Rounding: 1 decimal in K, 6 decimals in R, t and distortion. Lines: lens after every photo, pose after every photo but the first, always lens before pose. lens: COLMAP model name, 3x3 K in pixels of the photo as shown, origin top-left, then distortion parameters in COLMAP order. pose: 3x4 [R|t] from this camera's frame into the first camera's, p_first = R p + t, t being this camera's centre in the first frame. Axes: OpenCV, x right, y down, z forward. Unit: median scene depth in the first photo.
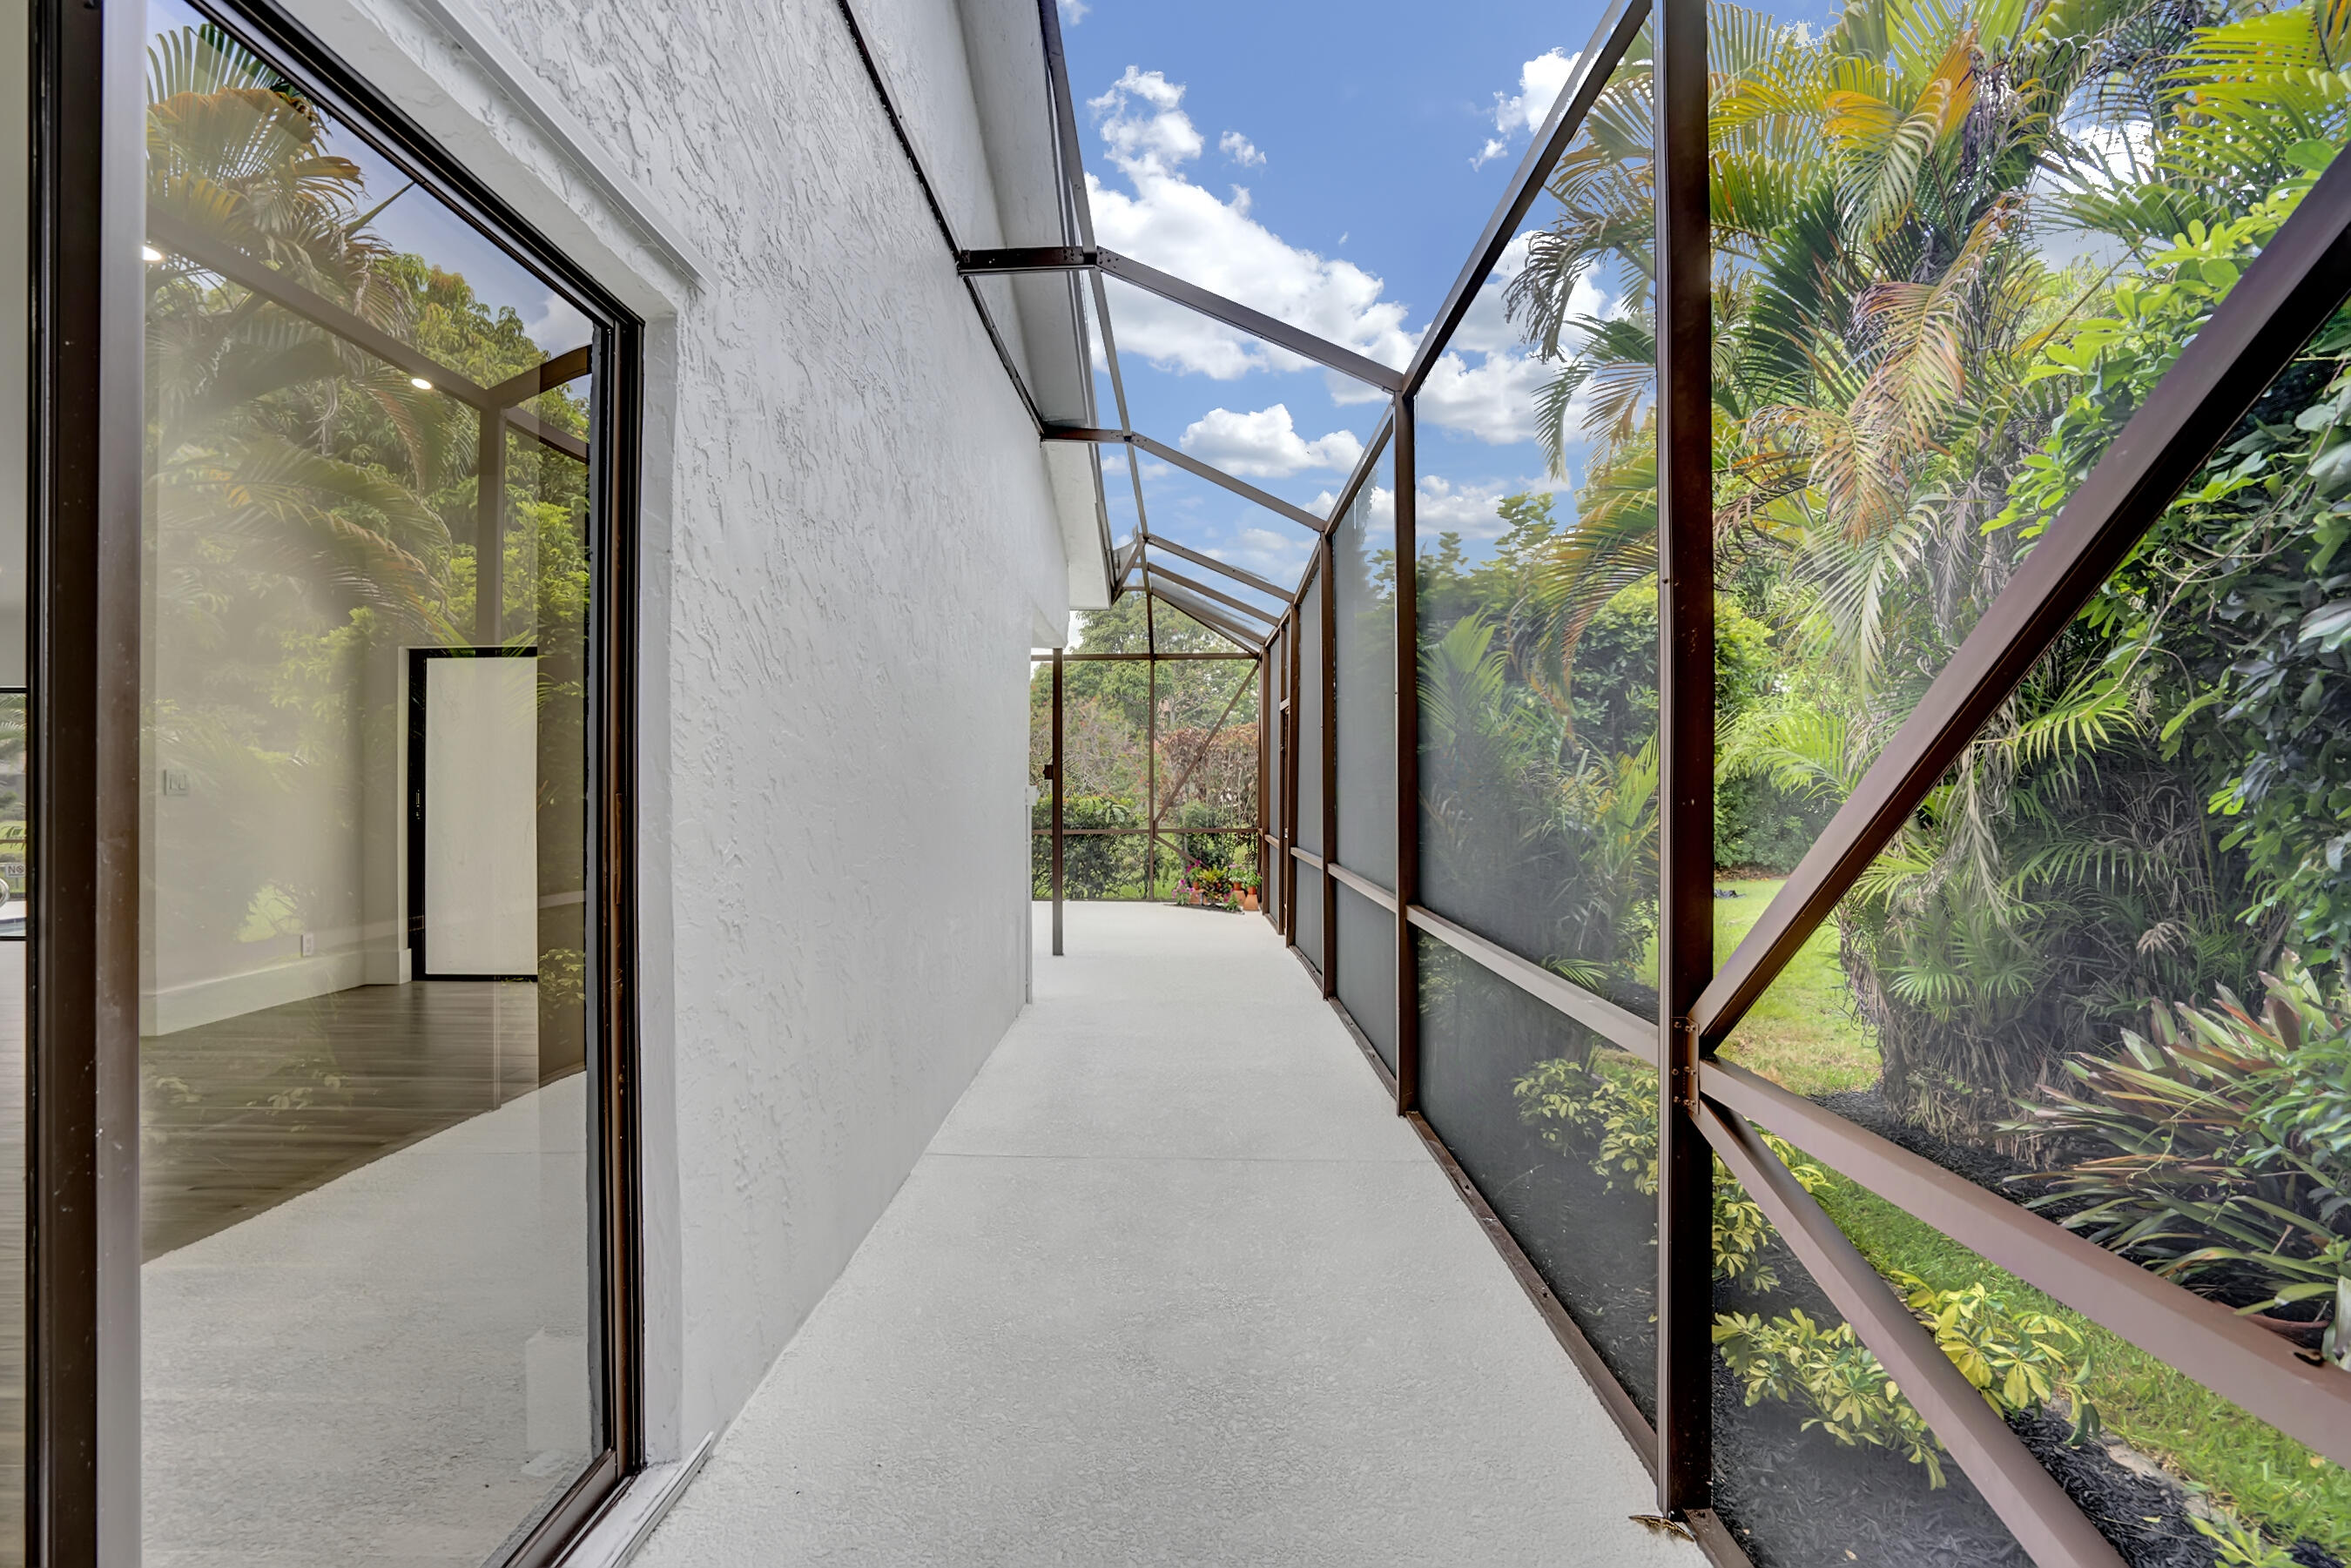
lens RADIAL K [[1094.9, 0, 1175.5], [0, 1094.9, 784.0], [0, 0, 1]] dist [-0.039927, 0.019345]
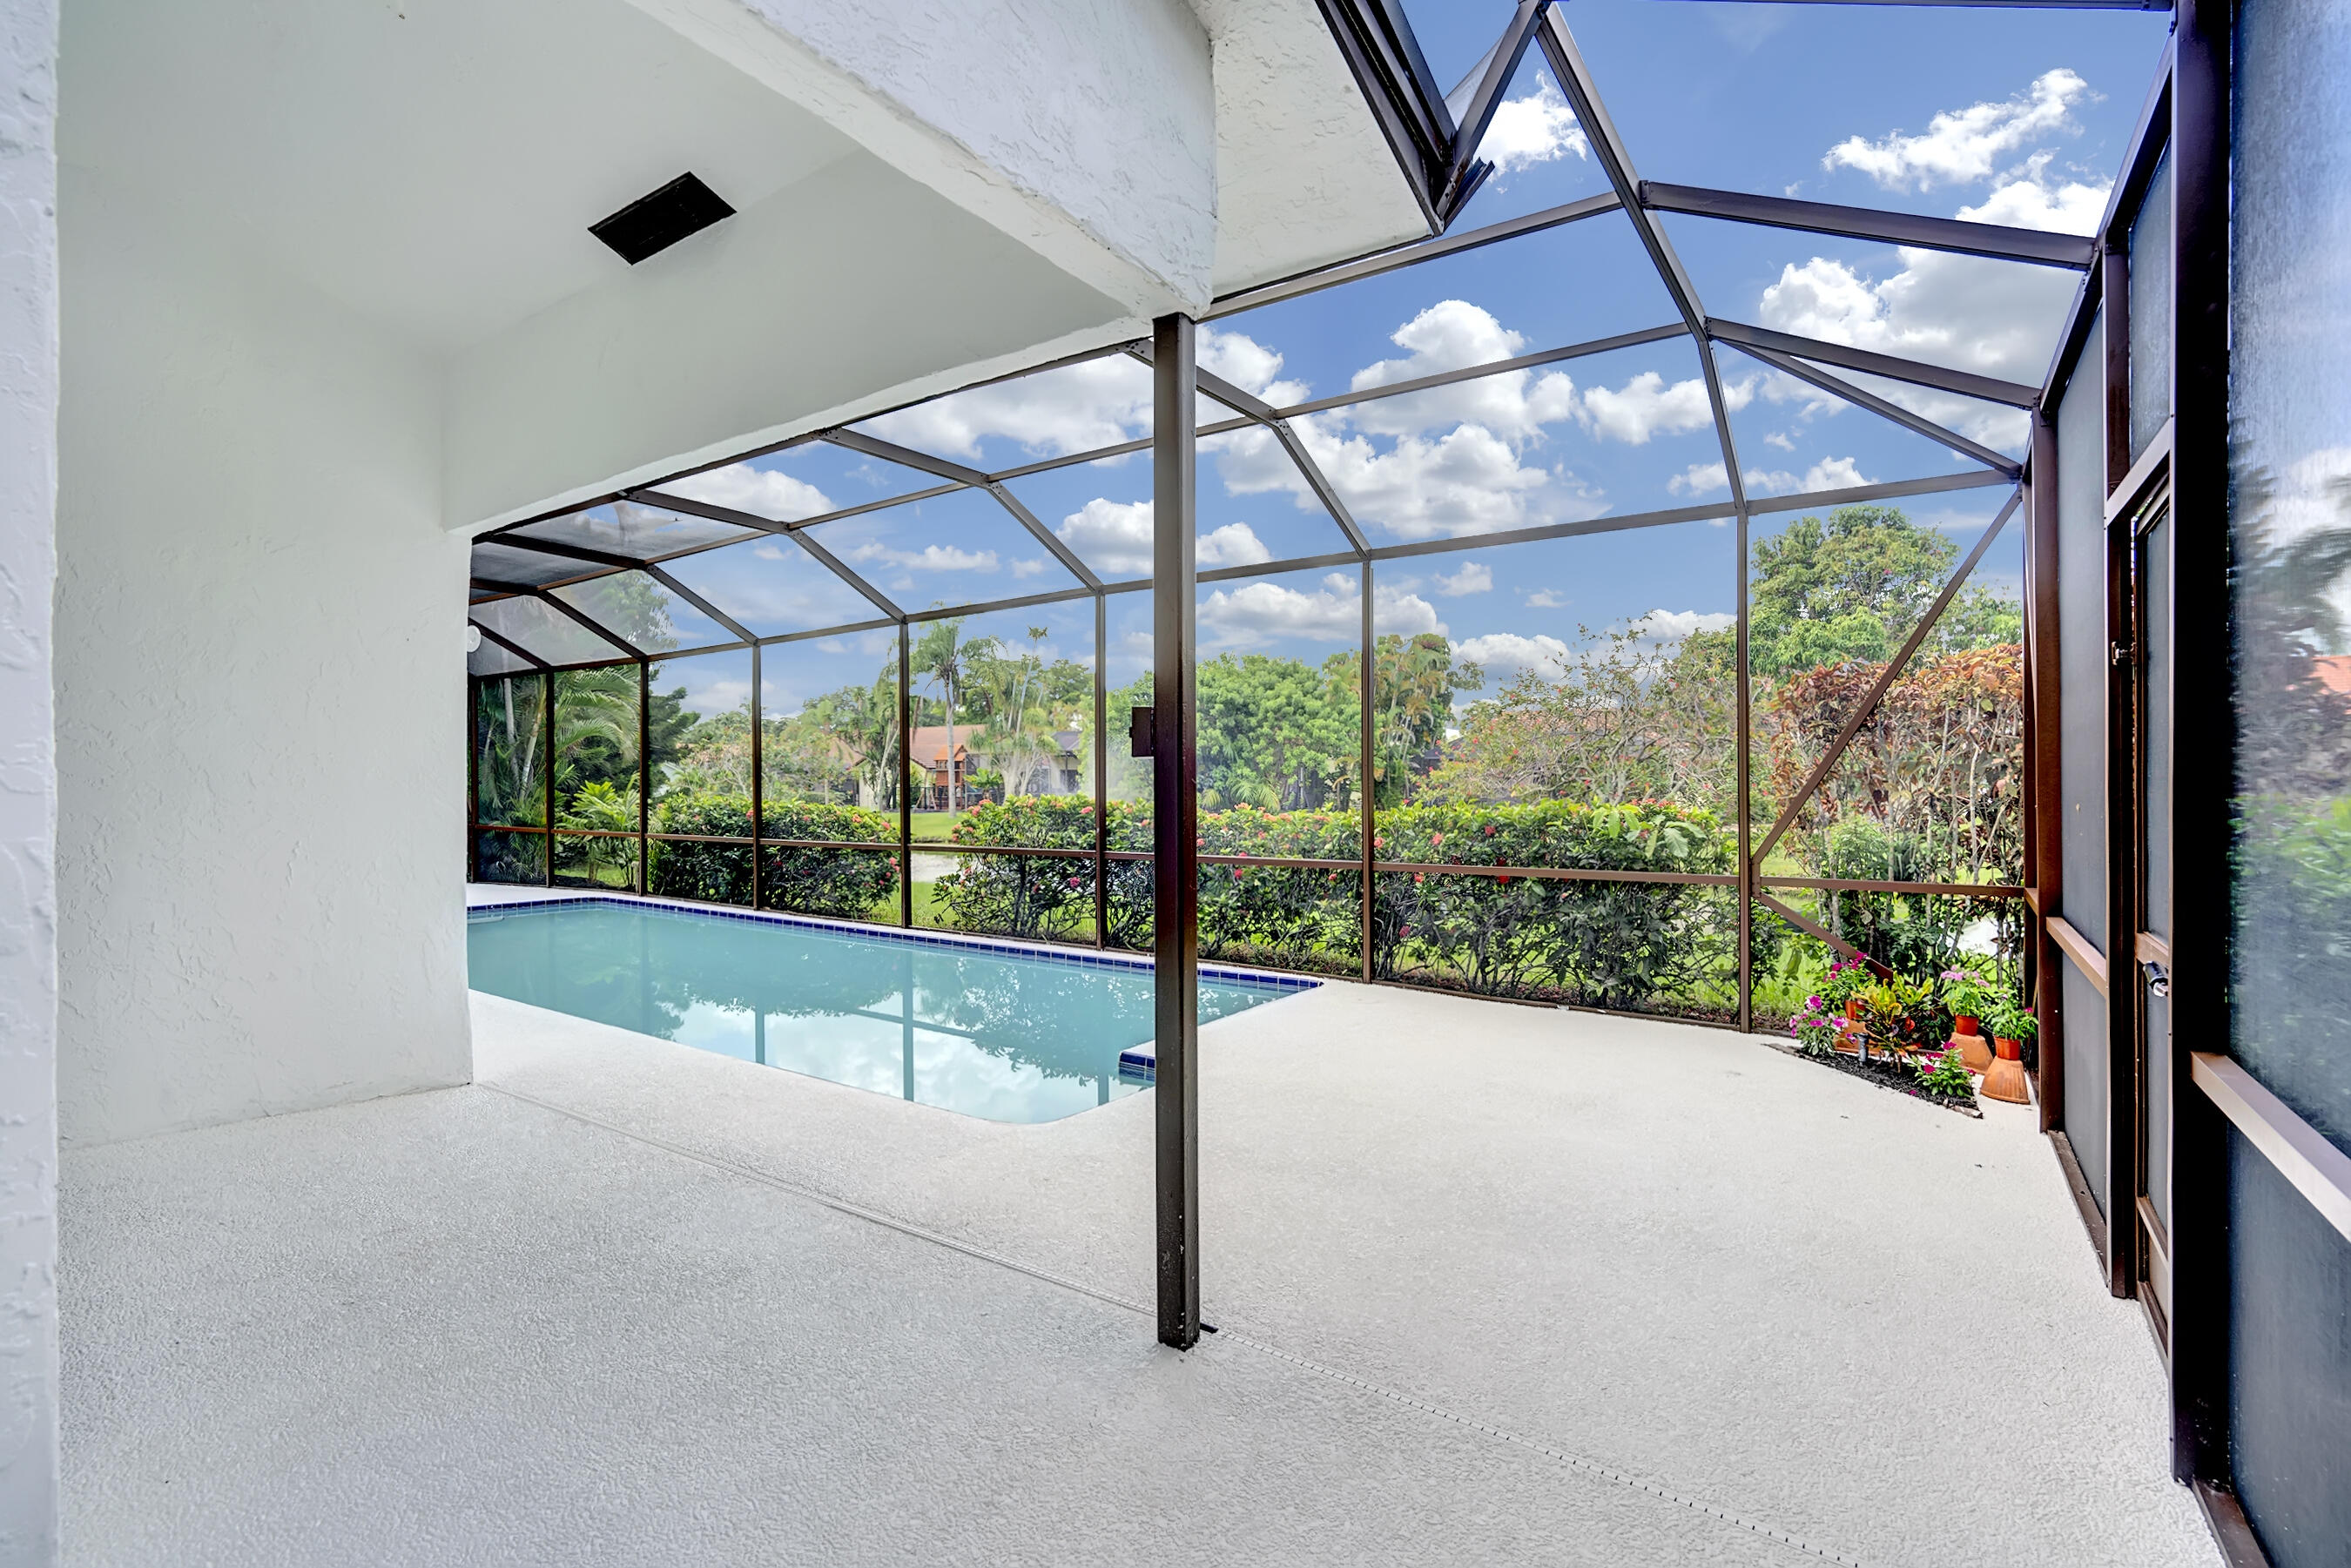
lens RADIAL K [[1094.9, 0, 1175.5], [0, 1094.9, 784.0], [0, 0, 1]] dist [-0.039927, 0.019345]
pose [[0.824756, -0.007048, -0.565445, 0.039132], [0.005159, 0.999974, -0.004939, 0.002412], [0.565465, 0.001157, 0.824771, 0.469932]]
